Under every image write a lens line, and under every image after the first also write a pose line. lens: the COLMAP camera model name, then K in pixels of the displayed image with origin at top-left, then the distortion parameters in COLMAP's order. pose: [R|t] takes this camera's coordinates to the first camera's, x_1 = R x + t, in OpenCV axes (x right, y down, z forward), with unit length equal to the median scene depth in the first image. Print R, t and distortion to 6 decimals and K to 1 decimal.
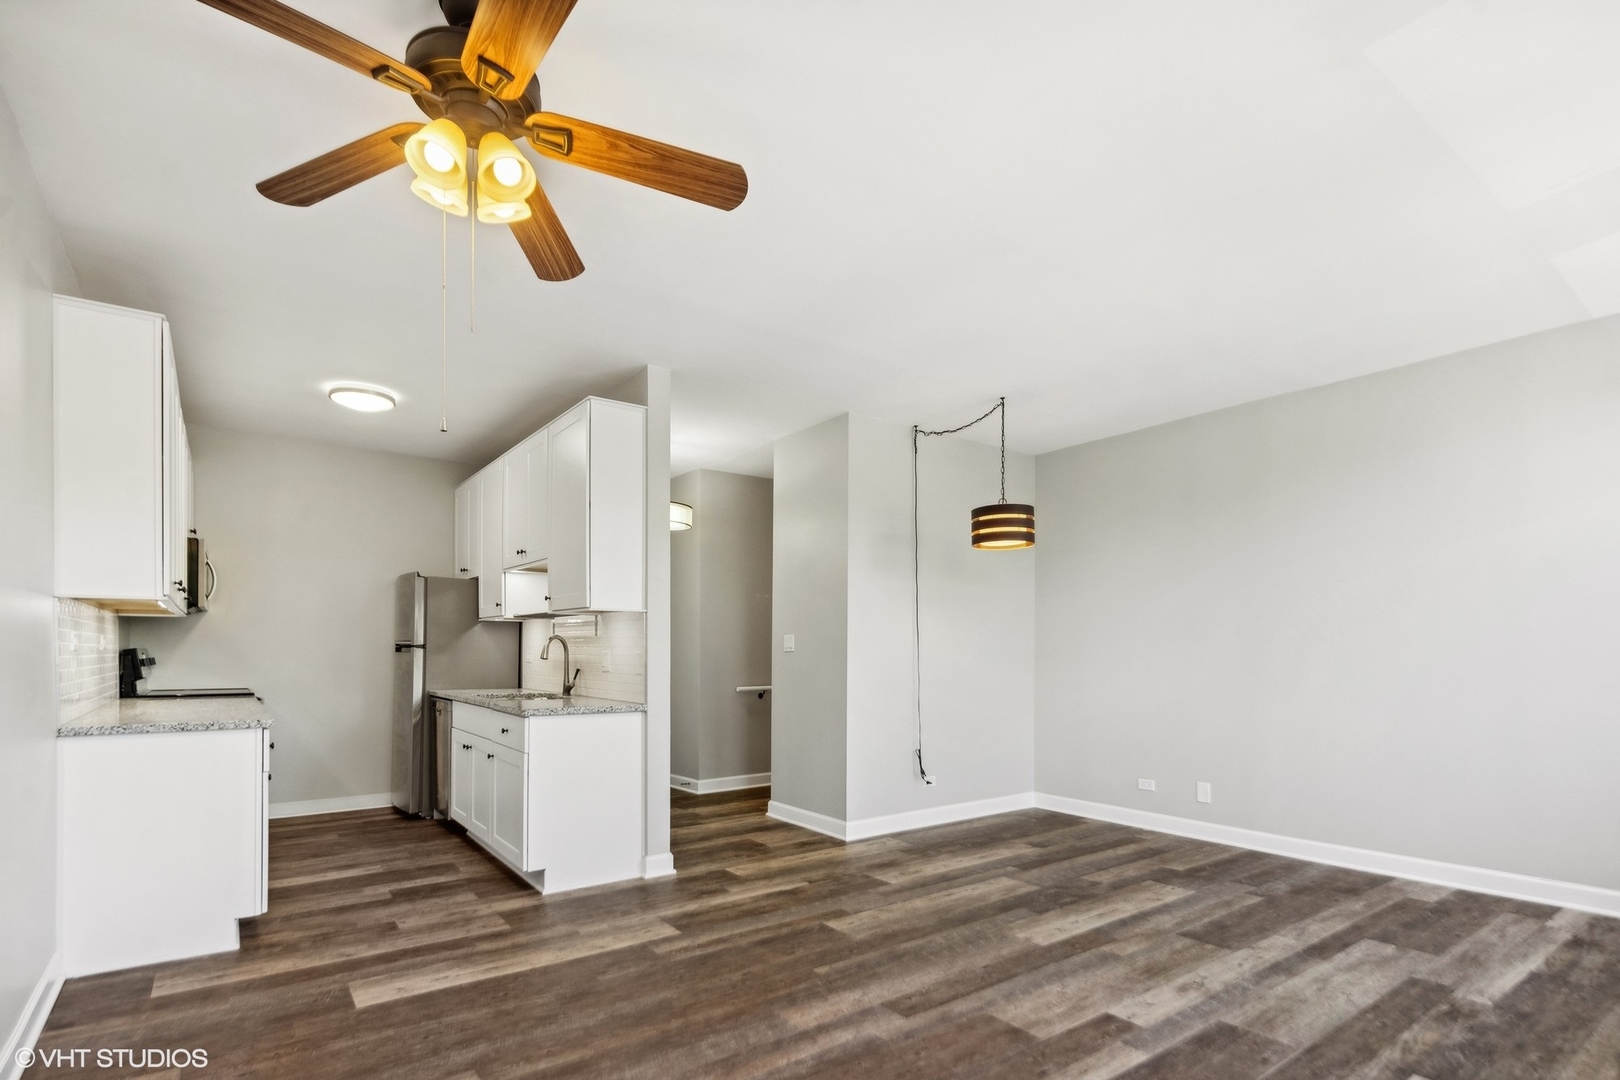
lens RADIAL K [[789.0, 0, 815.0], [0, 789.0, 650.0], [0, 0, 1]] dist [0.019238, 0.000056]
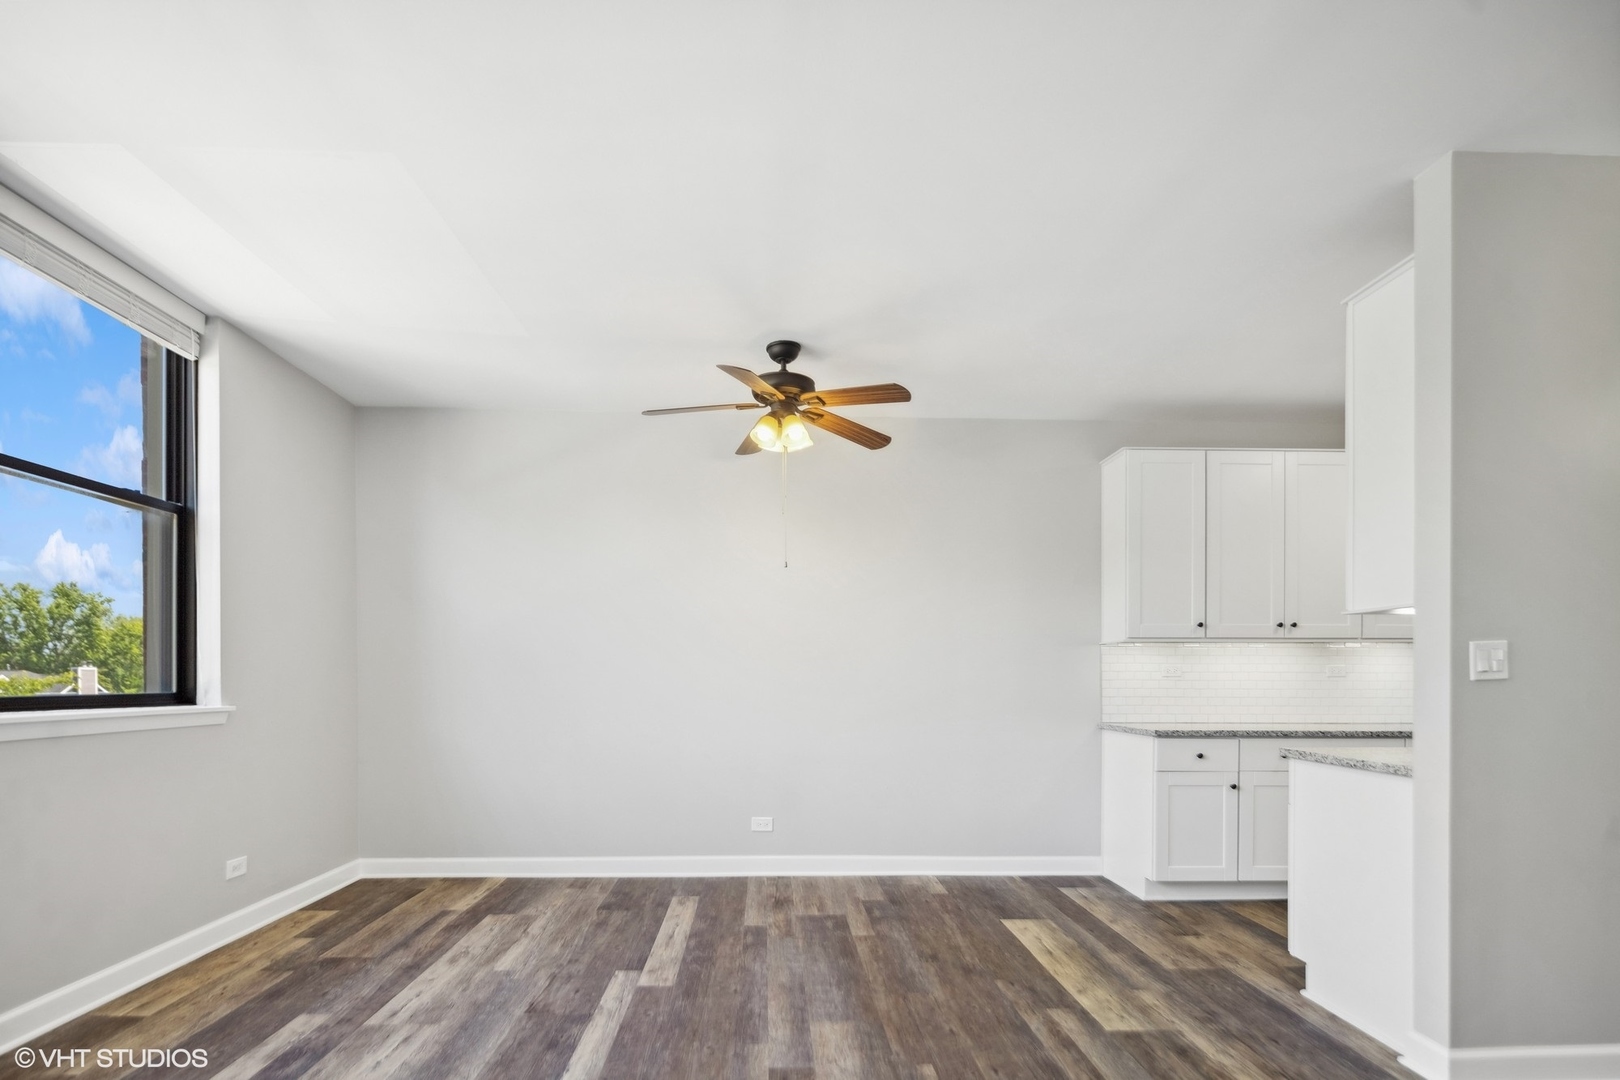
lens RADIAL K [[799.5, 0, 783.6], [0, 799.5, 678.5], [0, 0, 1]] dist [0.018873, -0.000376]
pose [[-0.574793, -0.006283, -0.818274, 0.466947], [-0.003868, 0.999980, -0.004961, 0.008884], [0.818289, 0.000314, -0.574806, 0.830386]]
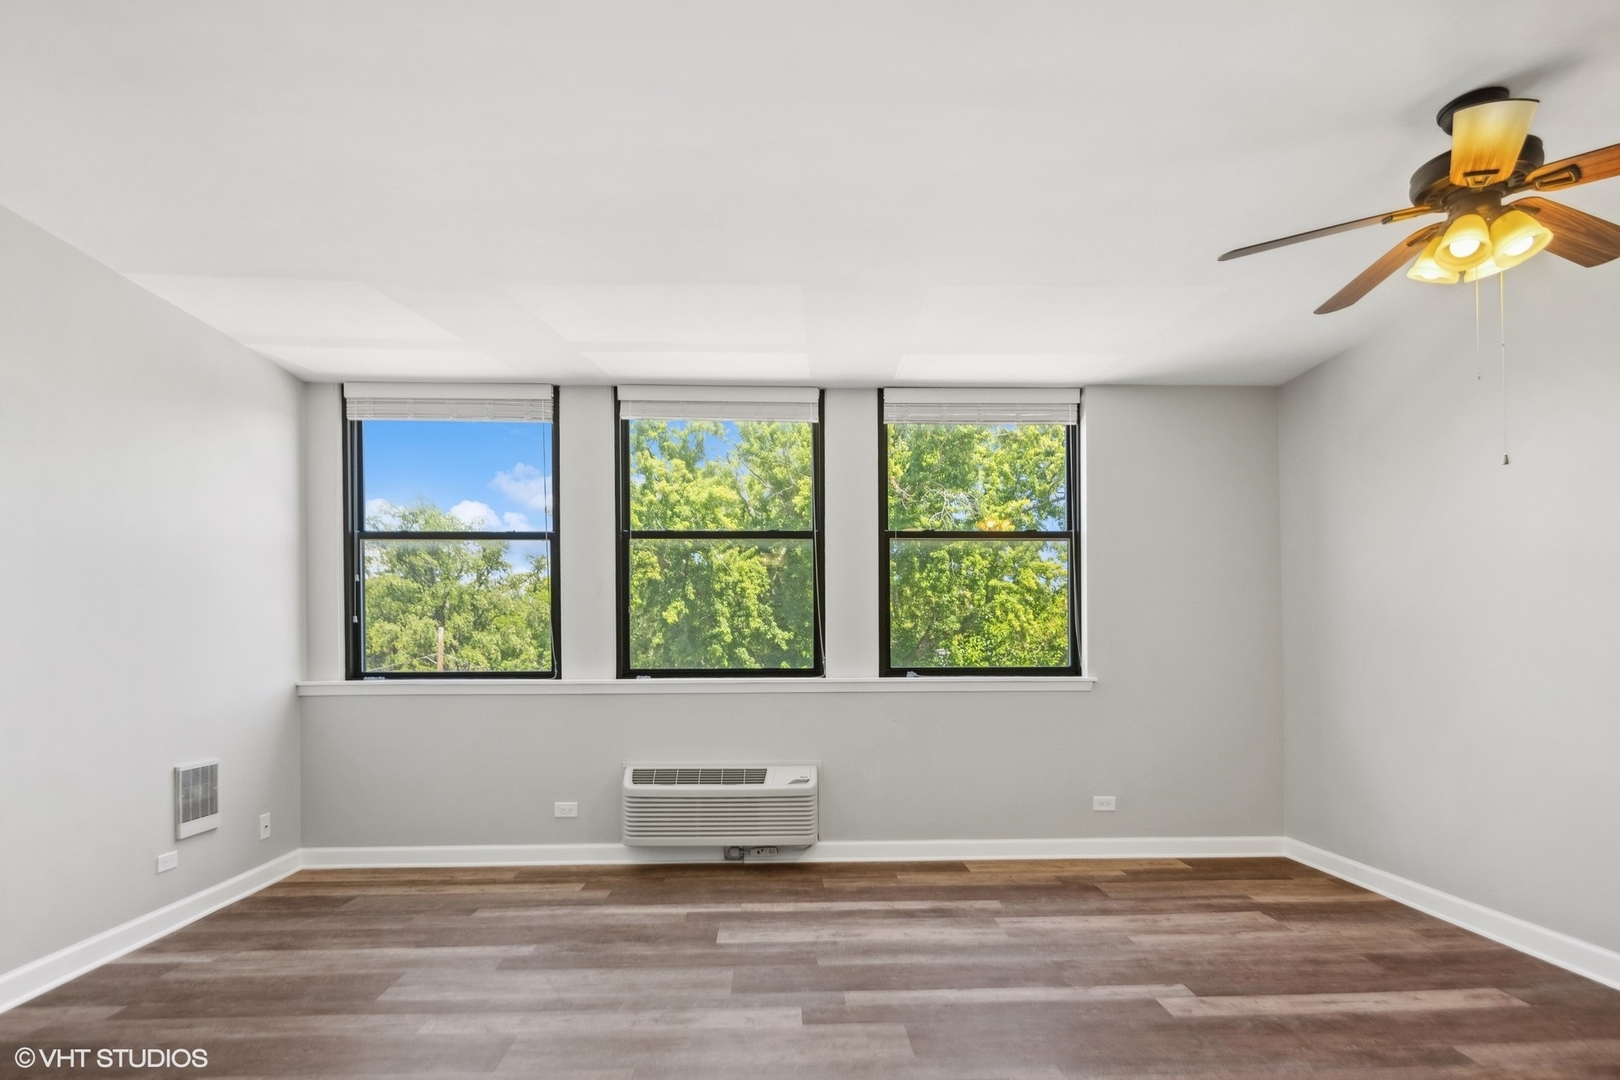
lens RADIAL K [[824.0, 0, 815.2], [0, 824.0, 619.5], [0, 0, 1]] dist [0.002262, 0.000012]
pose [[-0.827313, 0.022025, 0.561310, -0.121794], [0.000204, 0.999243, -0.038909, -0.000351], [-0.561741, -0.032075, -0.826691, 1.006973]]
